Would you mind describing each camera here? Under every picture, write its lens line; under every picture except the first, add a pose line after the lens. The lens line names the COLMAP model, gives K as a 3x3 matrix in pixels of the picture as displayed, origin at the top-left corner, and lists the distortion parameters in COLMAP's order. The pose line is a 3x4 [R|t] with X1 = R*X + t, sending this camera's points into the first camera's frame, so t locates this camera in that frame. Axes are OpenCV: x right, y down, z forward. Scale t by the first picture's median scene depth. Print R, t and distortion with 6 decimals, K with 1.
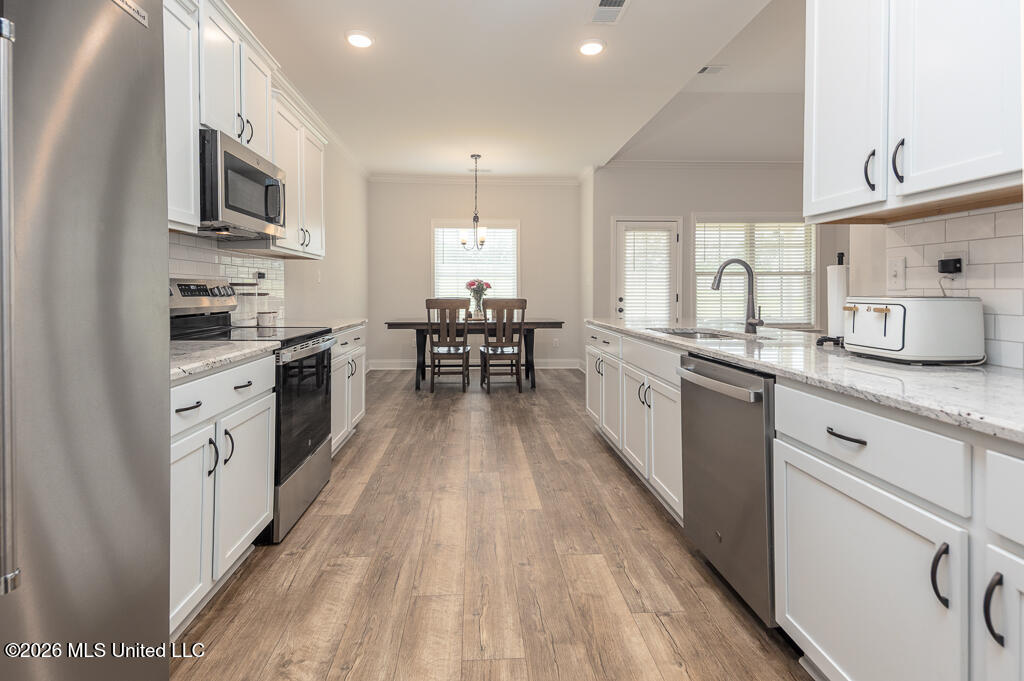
lens RADIAL K [[487.6, 0, 507.7], [0, 487.6, 298.3], [0, 0, 1]] dist [0.065381, -0.022556]
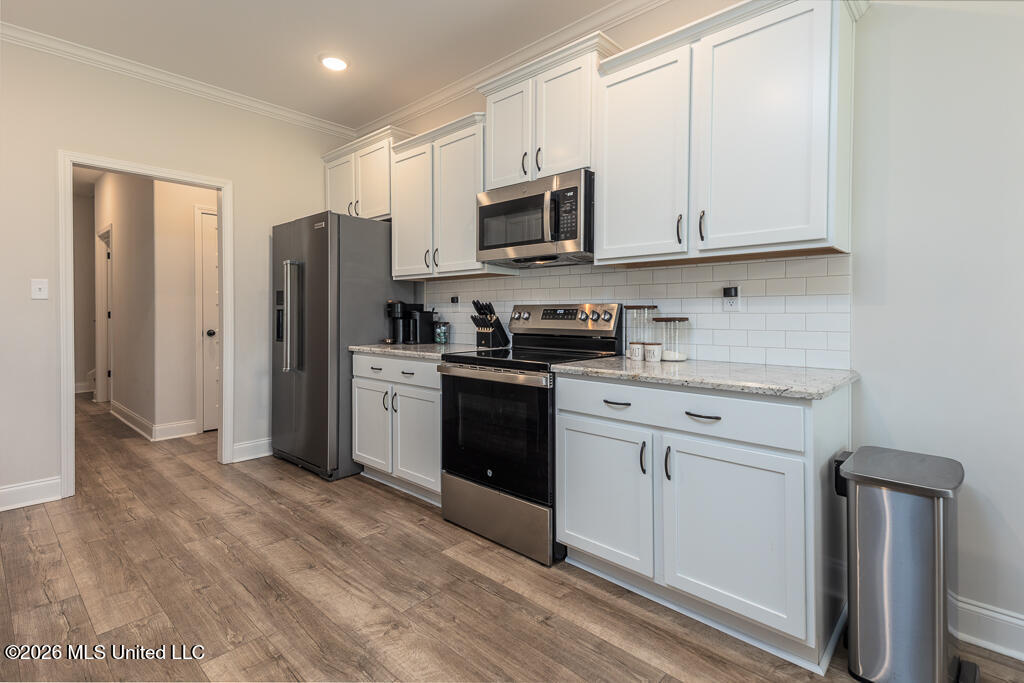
lens RADIAL K [[489.2, 0, 514.1], [0, 489.2, 317.5], [0, 0, 1]] dist [0.058865, -0.023995]
pose [[-0.727624, 0.004238, -0.685963, 0.181809], [-0.012490, 0.999733, 0.019425, -0.023434], [0.685862, 0.022702, -0.727377, 1.443086]]
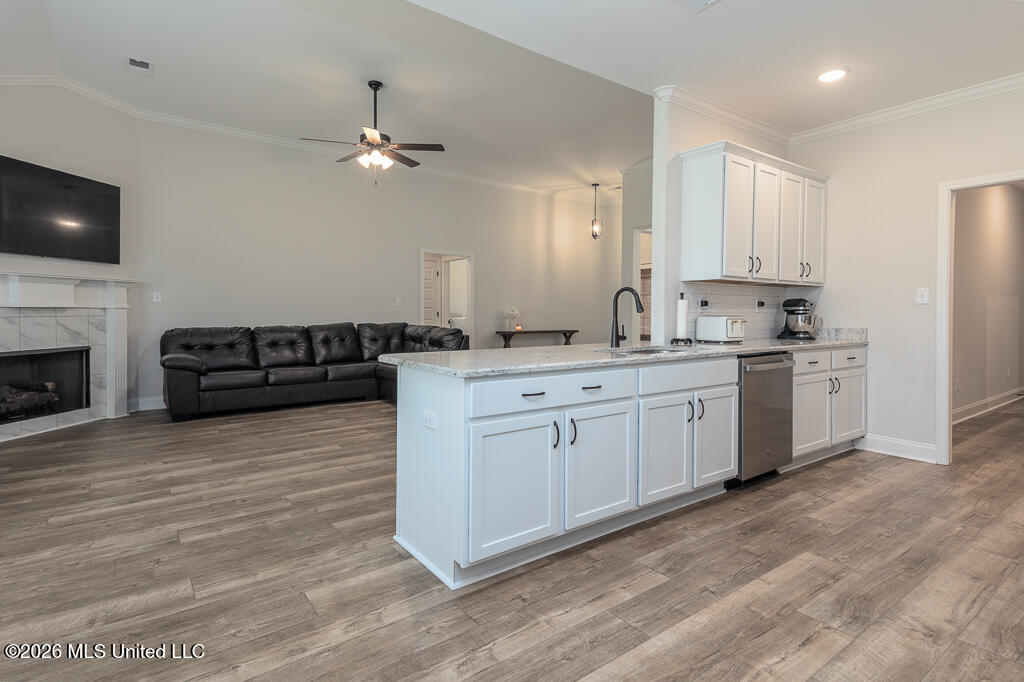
lens RADIAL K [[500.1, 0, 509.8], [0, 500.1, 318.0], [0, 0, 1]] dist [0.066592, -0.026802]
pose [[-0.529265, -0.007507, 0.848424, -0.362684], [0.011214, 0.999812, 0.015841, -0.014219], [-0.848383, 0.017898, -0.529081, 1.624731]]
